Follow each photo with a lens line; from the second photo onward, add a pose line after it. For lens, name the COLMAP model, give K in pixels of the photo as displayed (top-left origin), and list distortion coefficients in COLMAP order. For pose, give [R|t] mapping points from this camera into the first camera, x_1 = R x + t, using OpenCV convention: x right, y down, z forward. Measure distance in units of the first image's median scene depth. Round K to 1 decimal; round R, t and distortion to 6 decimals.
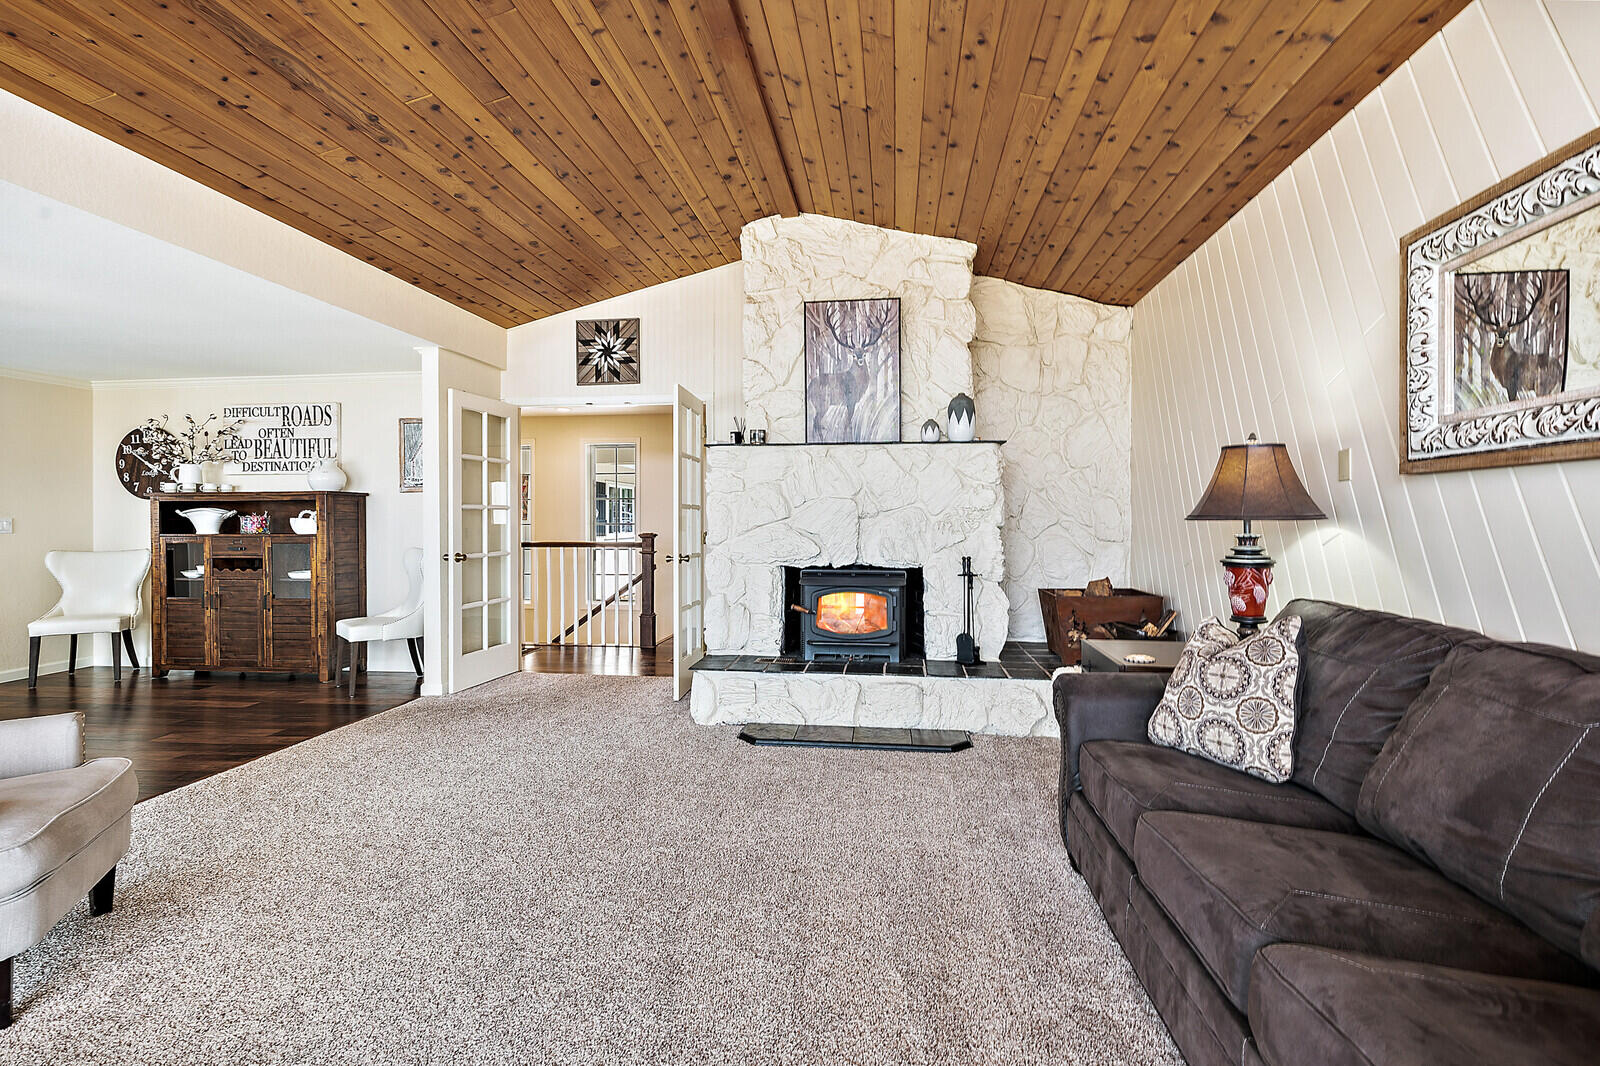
lens RADIAL K [[745.6, 0, 800.0], [0, 745.6, 533.0], [0, 0, 1]] dist [0.000400, 0.000100]
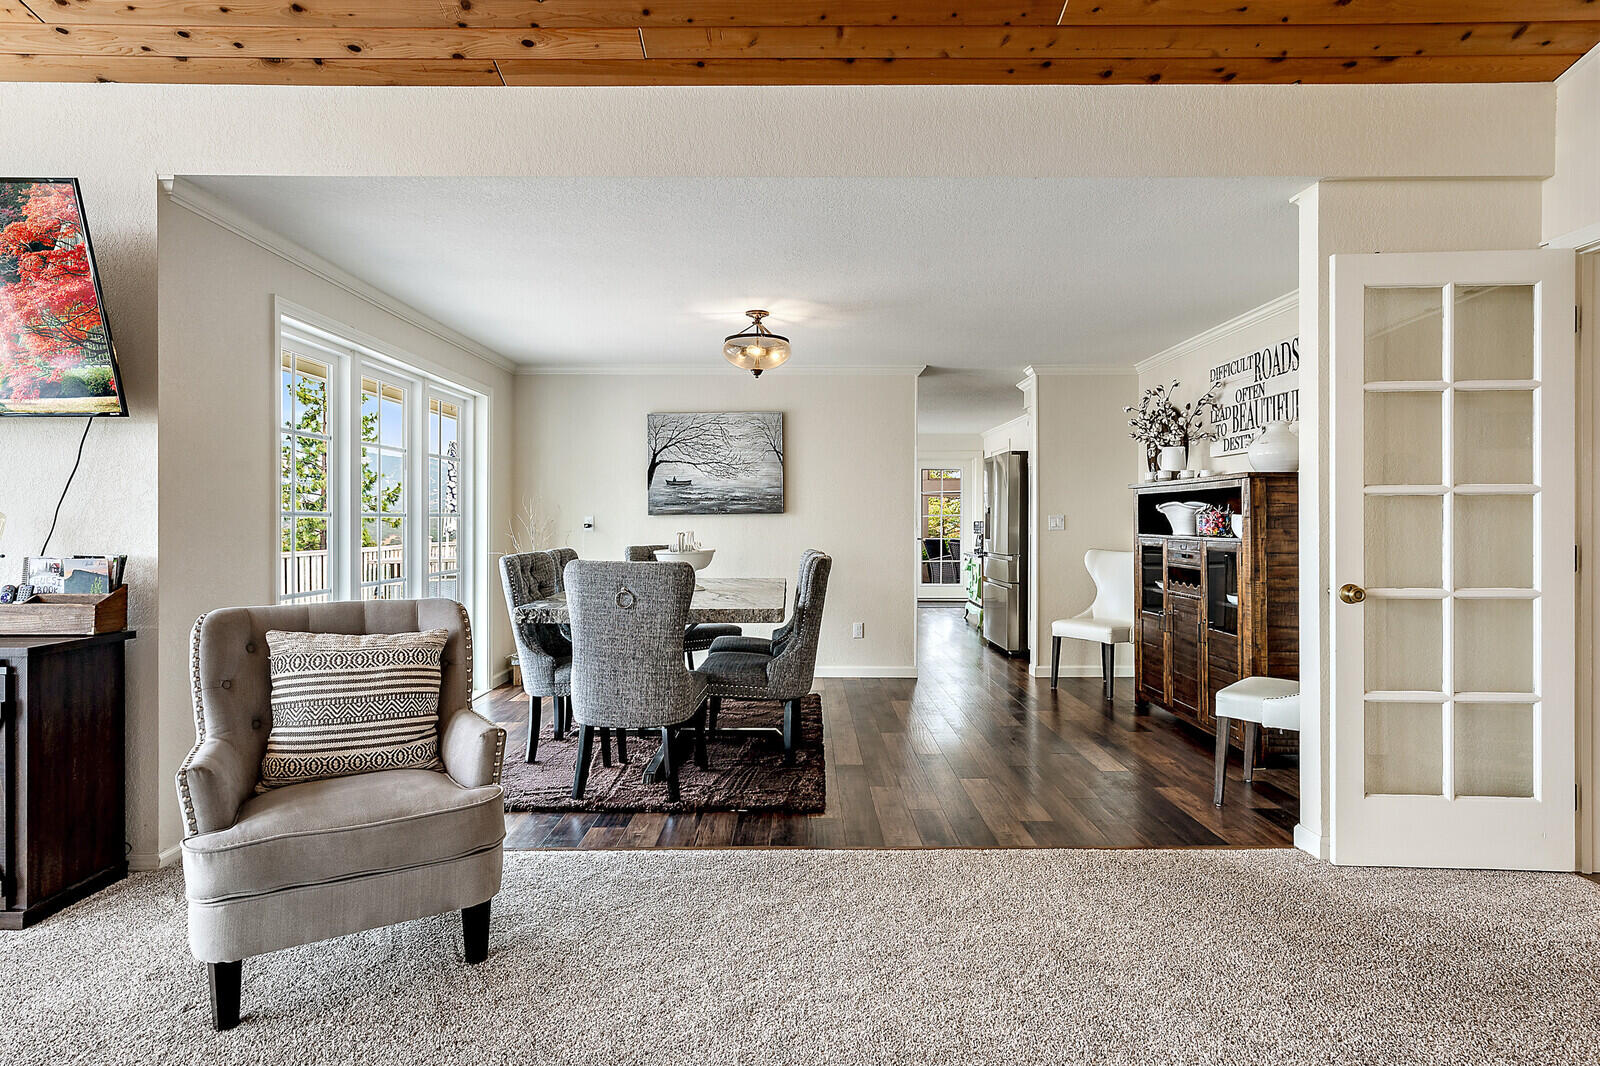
lens RADIAL K [[867.5, 0, 799.9], [0, 867.5, 519.2], [0, 0, 1]] dist [0.002150, -0.000196]
pose [[0.130778, 0.003405, -0.991406, 0.056886], [-0.017990, 0.999838, 0.001061, -0.009550], [0.991249, 0.017696, 0.130818, 0.520743]]
